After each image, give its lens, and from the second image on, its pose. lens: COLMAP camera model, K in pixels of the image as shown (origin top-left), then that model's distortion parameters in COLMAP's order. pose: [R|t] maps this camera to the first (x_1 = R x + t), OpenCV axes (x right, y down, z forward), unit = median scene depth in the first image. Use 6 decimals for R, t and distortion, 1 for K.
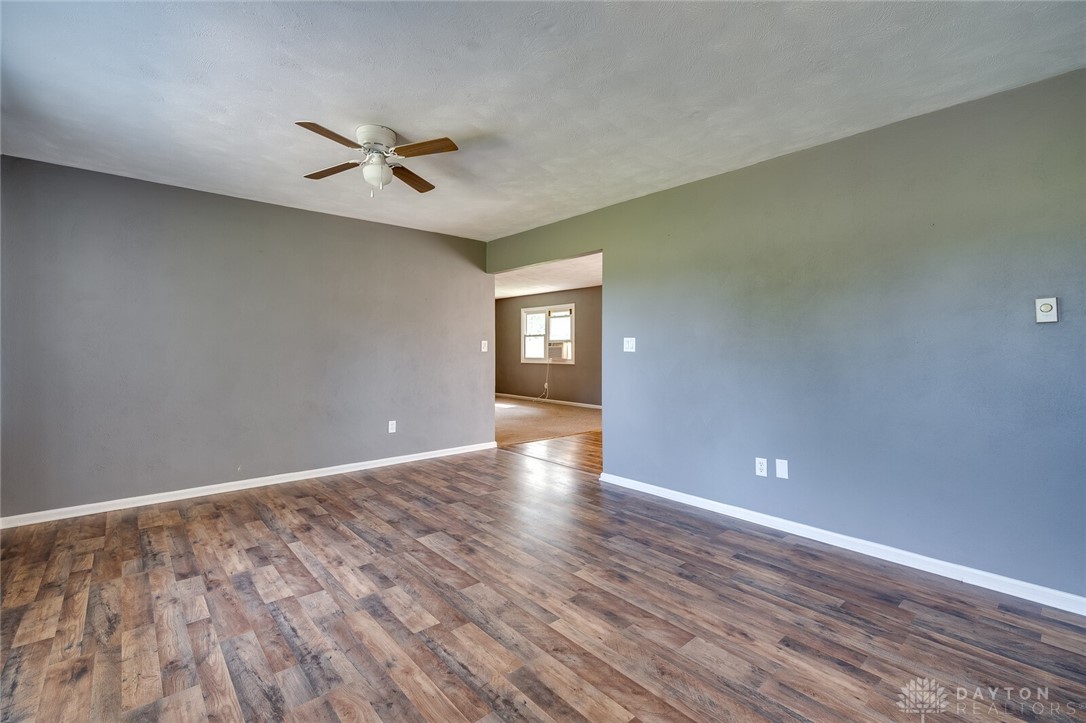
lens RADIAL K [[477.6, 0, 544.4], [0, 477.6, 358.9], [0, 0, 1]] dist [0.006906, 0.000009]
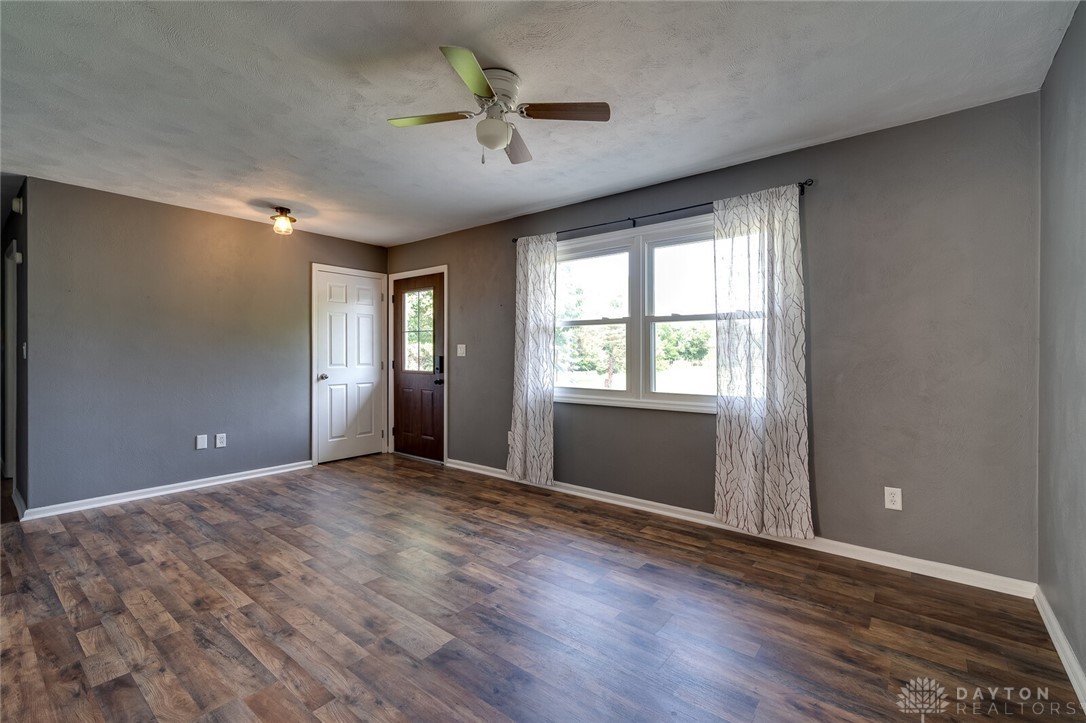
lens RADIAL K [[477.6, 0, 544.4], [0, 477.6, 358.9], [0, 0, 1]] dist [0.006906, 0.000009]
pose [[-0.984729, 0.000351, -0.174094, -0.351412], [-0.004801, 0.999563, 0.029175, -0.045998], [0.174028, 0.029566, -0.984297, 2.134908]]
